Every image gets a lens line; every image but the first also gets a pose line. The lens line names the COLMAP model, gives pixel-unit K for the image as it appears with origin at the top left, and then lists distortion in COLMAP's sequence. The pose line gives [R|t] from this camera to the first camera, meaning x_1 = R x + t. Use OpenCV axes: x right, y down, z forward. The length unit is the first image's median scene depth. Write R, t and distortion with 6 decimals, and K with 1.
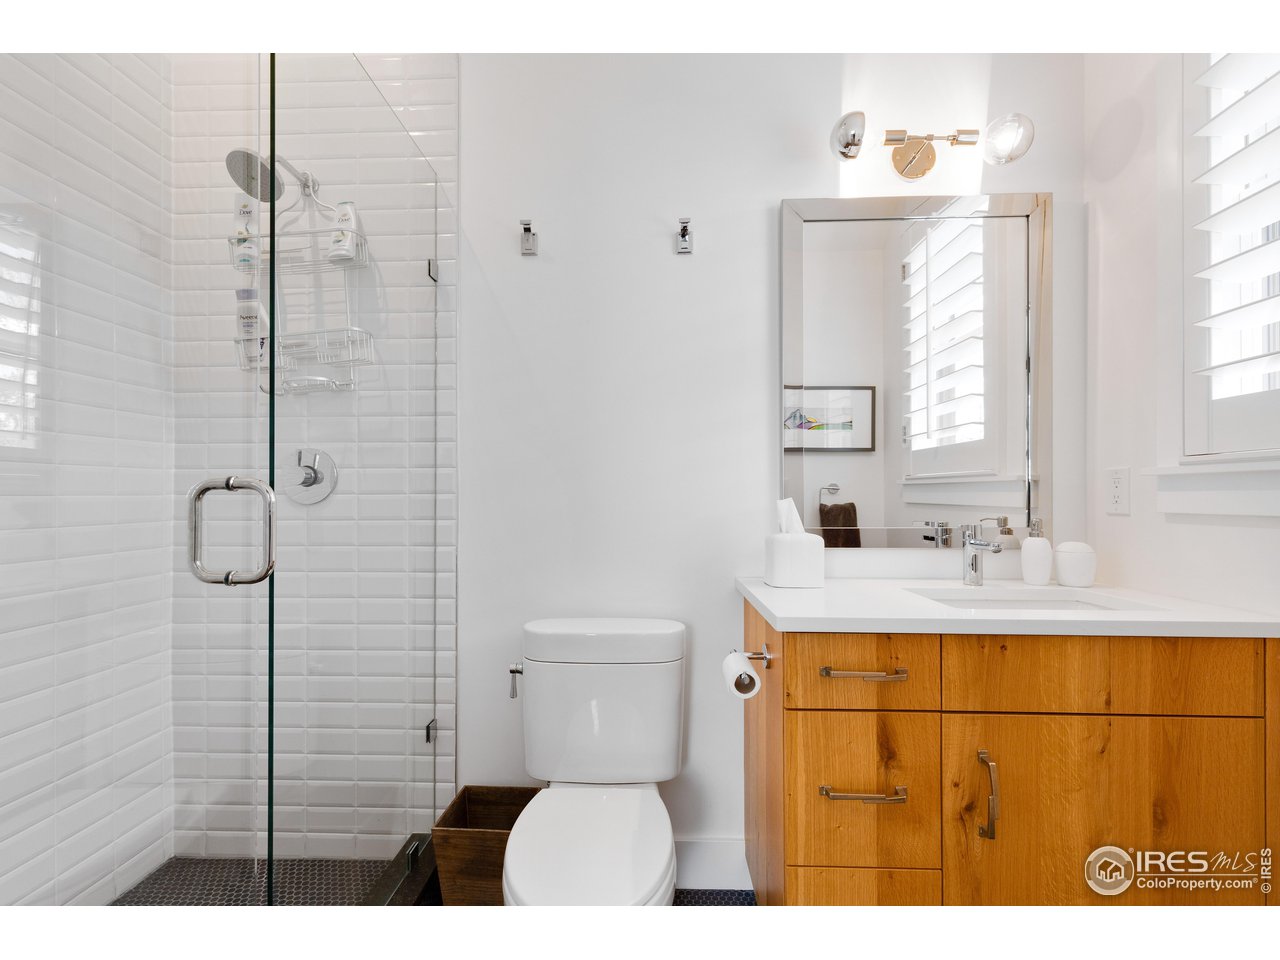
lens RADIAL K [[582.3, 0, 639.8], [0, 582.3, 491.3], [0, 0, 1]] dist [0.004917, 0.000951]
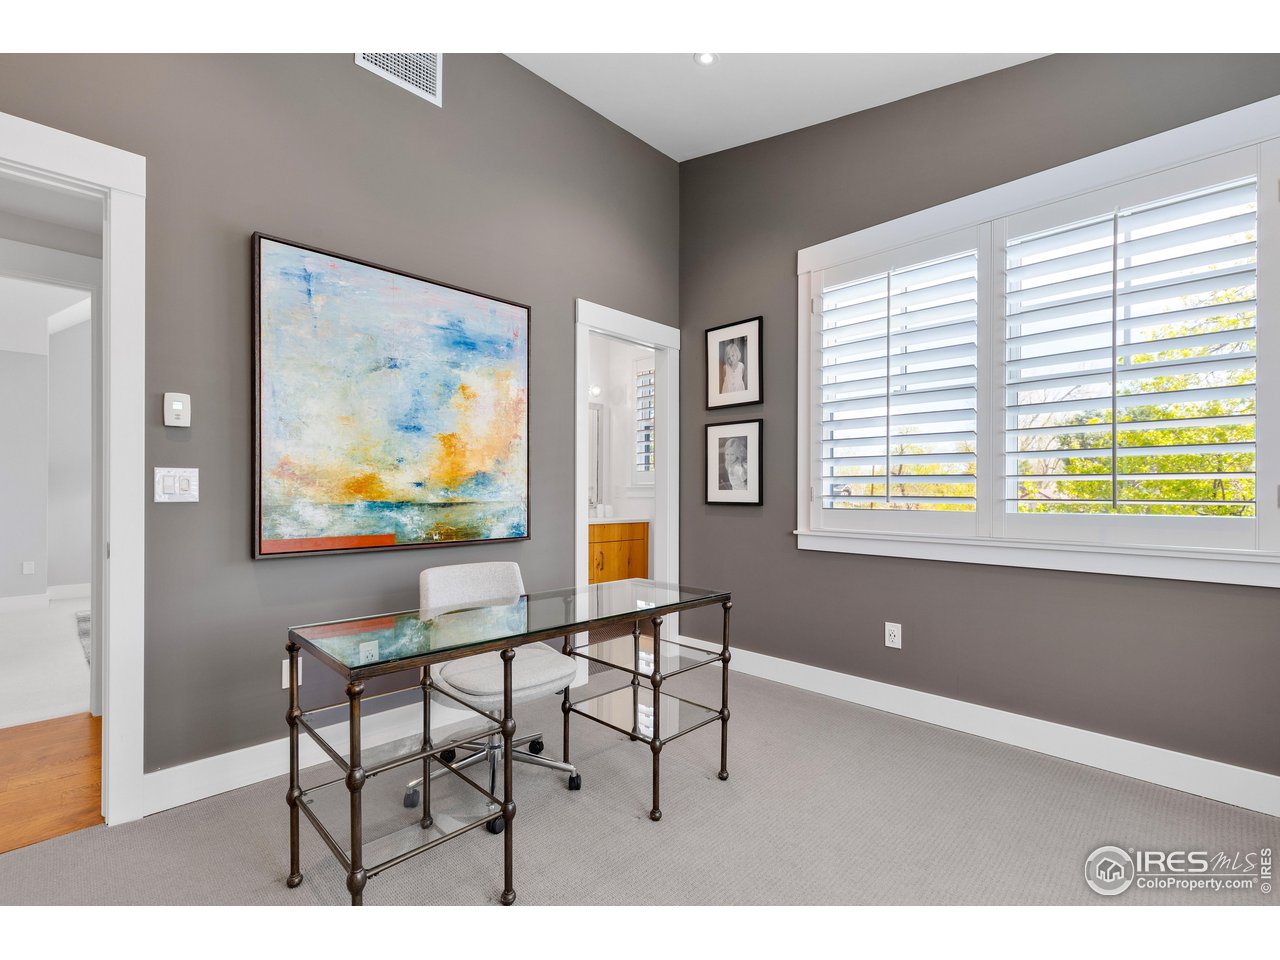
lens RADIAL K [[582.3, 0, 638.3], [0, 582.3, 486.4], [0, 0, 1]] dist [0.004917, 0.000951]
pose [[0.685457, 0.007014, 0.728079, -1.884469], [-0.009524, 0.999954, -0.000667, -0.031270], [-0.728050, -0.006477, 0.685493, -1.721248]]
